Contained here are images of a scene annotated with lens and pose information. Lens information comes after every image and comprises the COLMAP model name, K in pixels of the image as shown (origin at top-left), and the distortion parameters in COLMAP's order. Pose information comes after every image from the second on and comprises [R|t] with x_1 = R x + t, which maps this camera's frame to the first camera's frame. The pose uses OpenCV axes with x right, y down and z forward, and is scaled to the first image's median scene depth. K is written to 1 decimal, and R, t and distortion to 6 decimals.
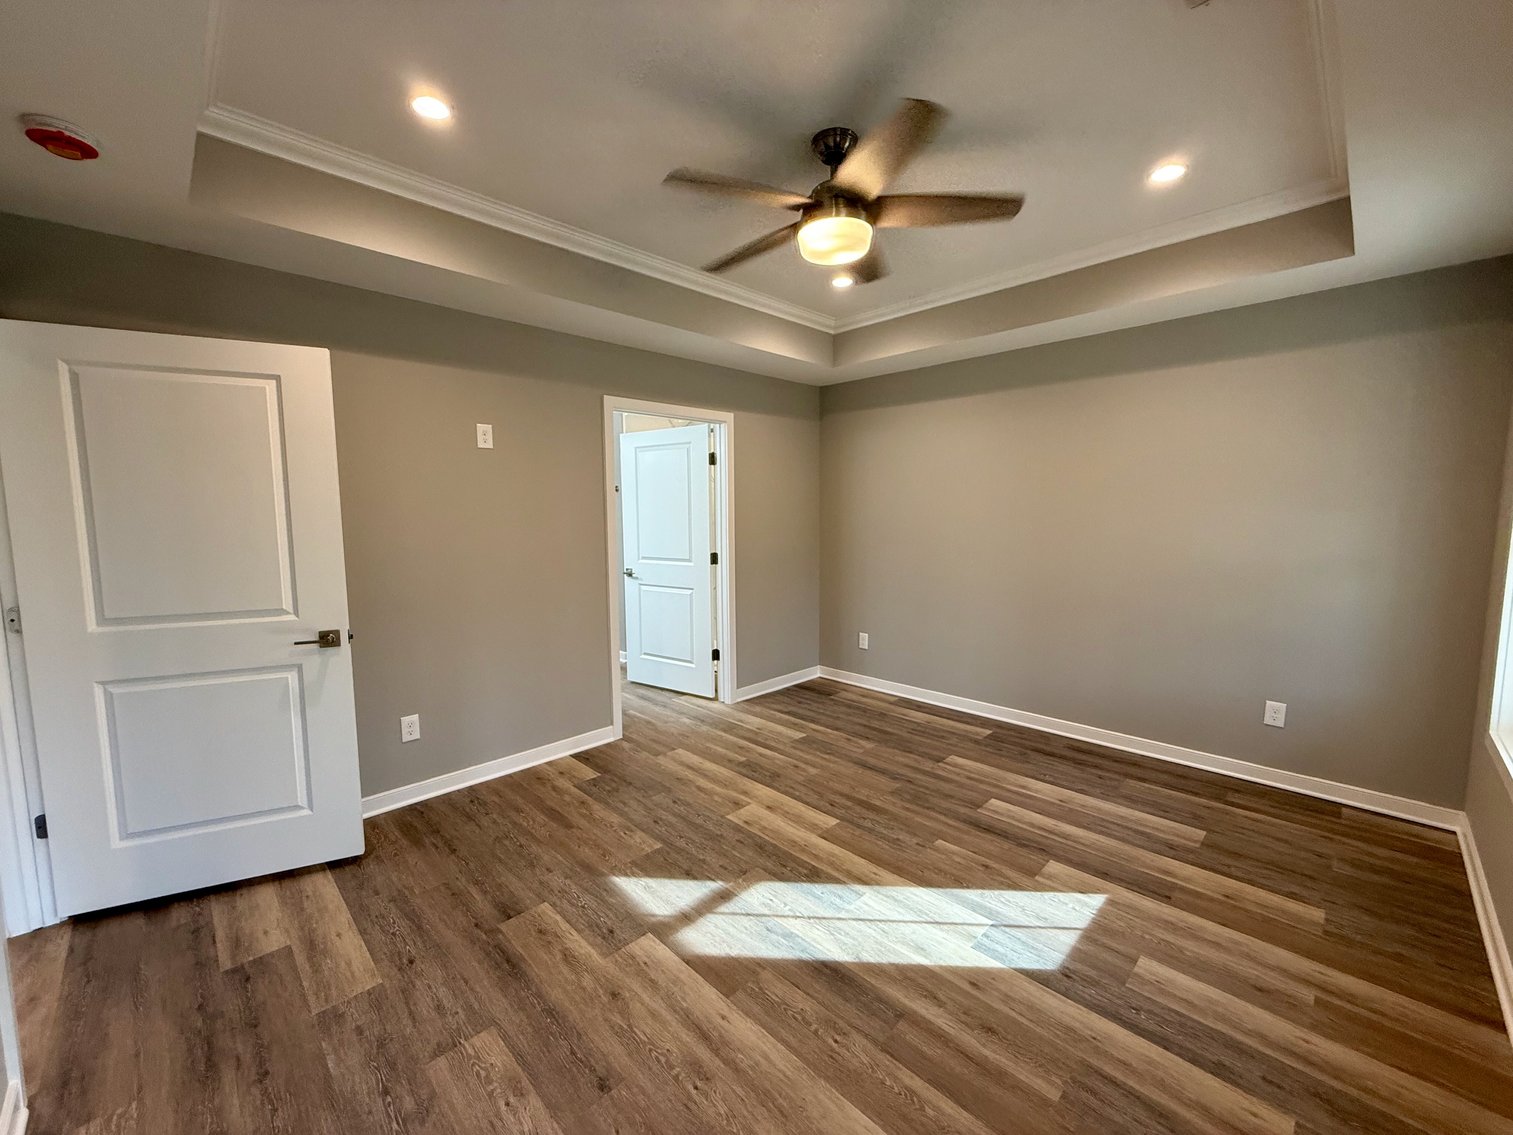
lens RADIAL K [[602.9, 0, 752.5], [0, 602.9, 567.0], [0, 0, 1]] dist [0.001177, 0.000248]
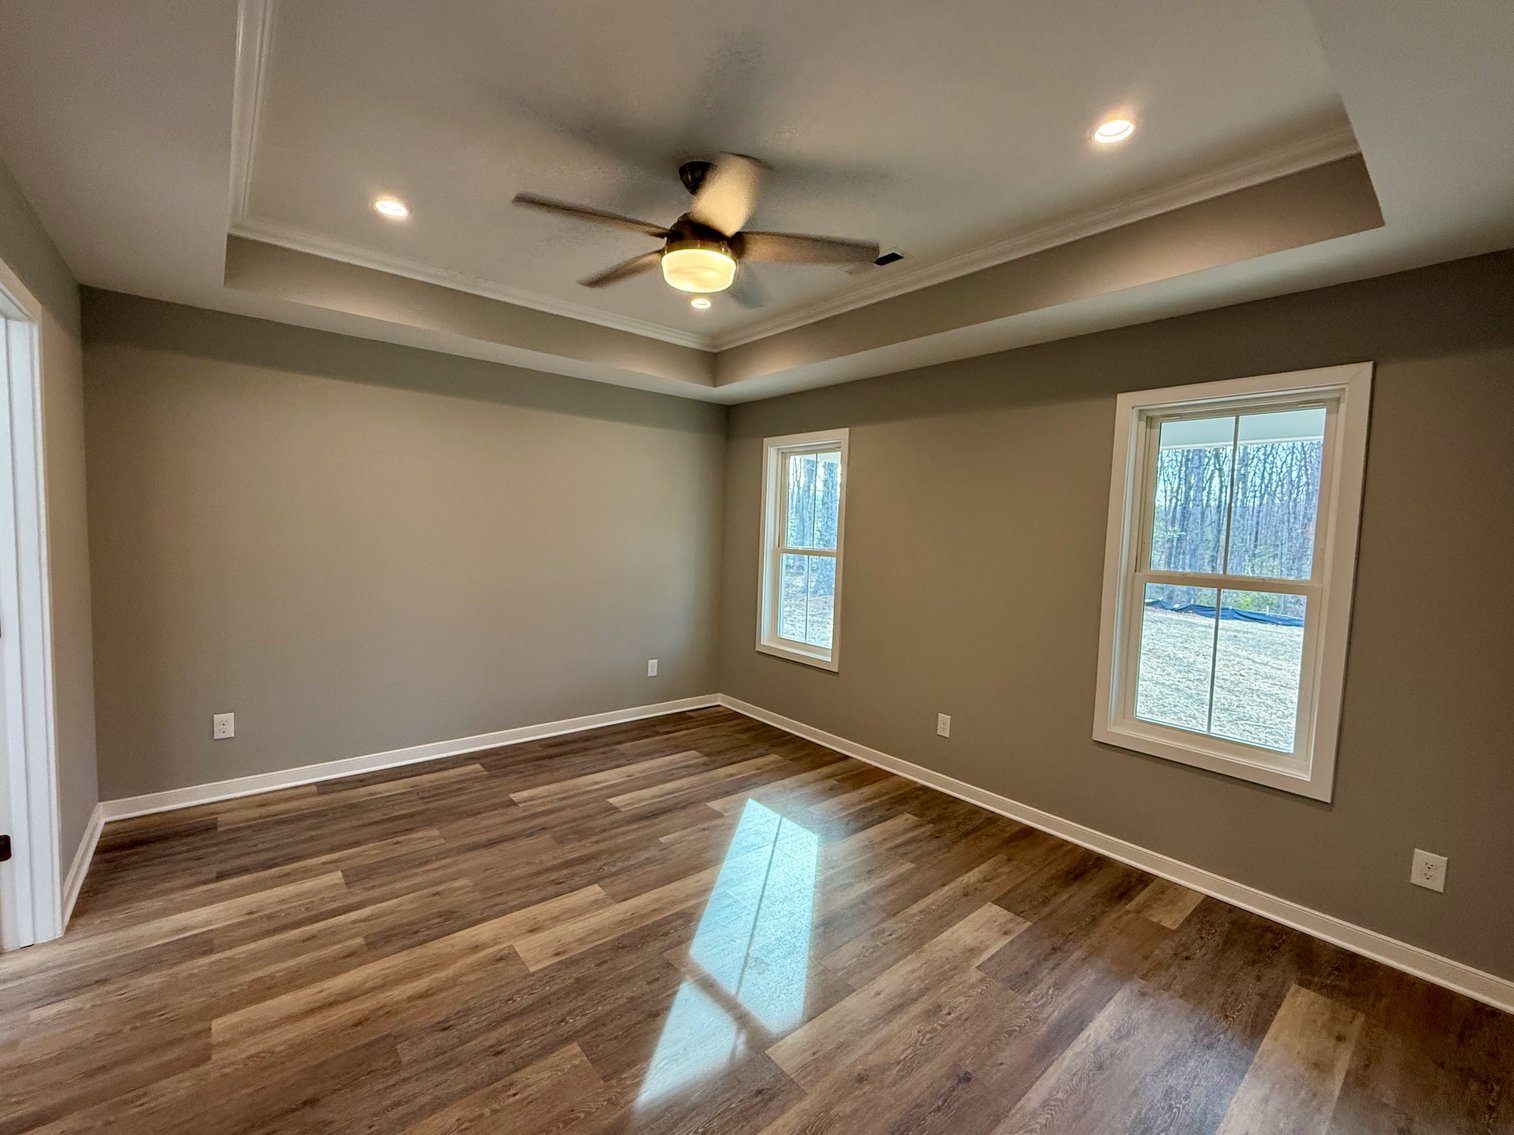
lens RADIAL K [[635.9, 0, 757.0], [0, 635.9, 567.5], [0, 0, 1]] dist [0.001362, 0.000298]
pose [[0.080814, -0.052383, 0.995352, -0.678621], [0.059599, 0.997085, 0.047635, -0.065599], [-0.994946, 0.055472, 0.083700, 0.608316]]
